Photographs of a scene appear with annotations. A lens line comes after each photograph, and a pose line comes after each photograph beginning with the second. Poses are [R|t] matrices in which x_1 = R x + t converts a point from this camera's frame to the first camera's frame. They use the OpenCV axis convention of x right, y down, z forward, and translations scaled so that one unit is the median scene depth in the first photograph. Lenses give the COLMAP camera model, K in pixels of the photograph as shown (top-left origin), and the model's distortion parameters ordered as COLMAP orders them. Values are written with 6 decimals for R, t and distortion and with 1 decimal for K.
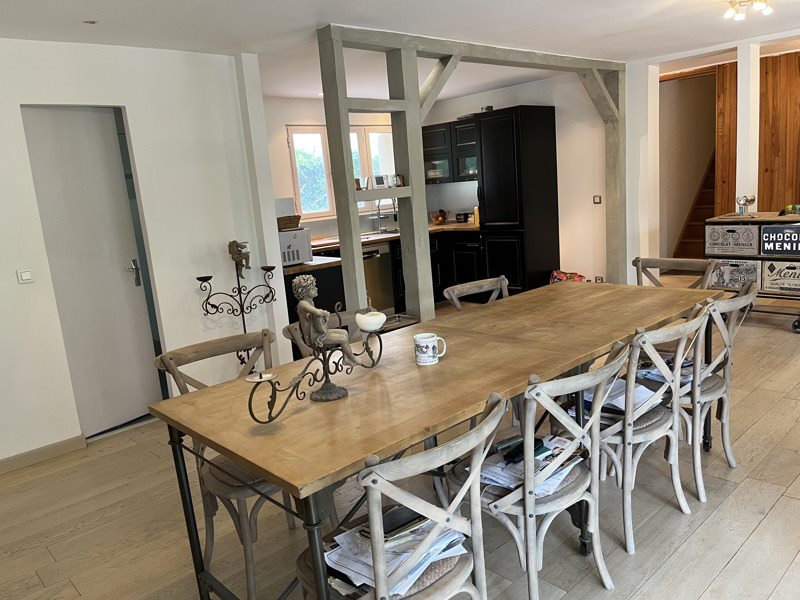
lens RADIAL K [[621.2, 0, 400.0], [0, 621.2, 300.0], [0, 0, 1]] dist [-0.004518, -0.008690]
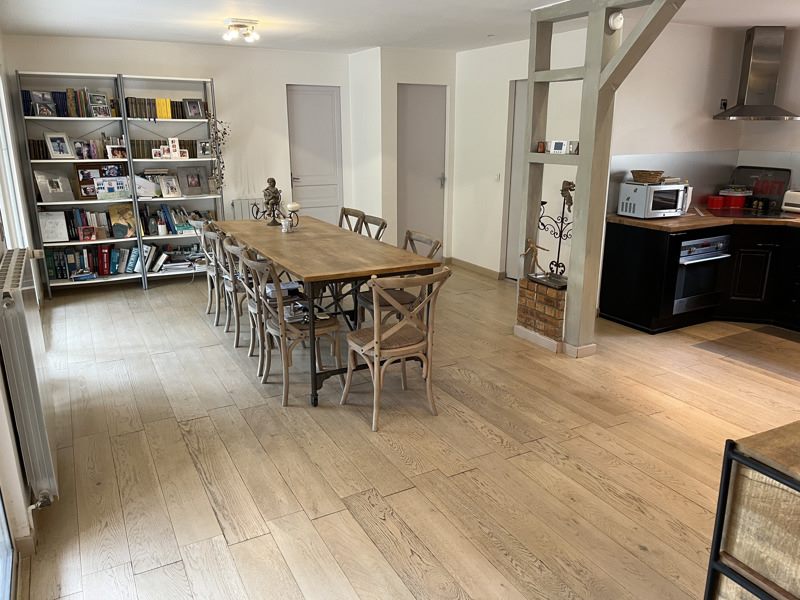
lens RADIAL K [[621.2, 0, 400.0], [0, 621.2, 300.0], [0, 0, 1]] dist [-0.004518, -0.008690]
pose [[-0.264035, 0.331366, -0.905805, 0.937038], [-0.155867, 0.912129, 0.379113, -0.266652], [0.951836, 0.241284, -0.189185, 0.855010]]
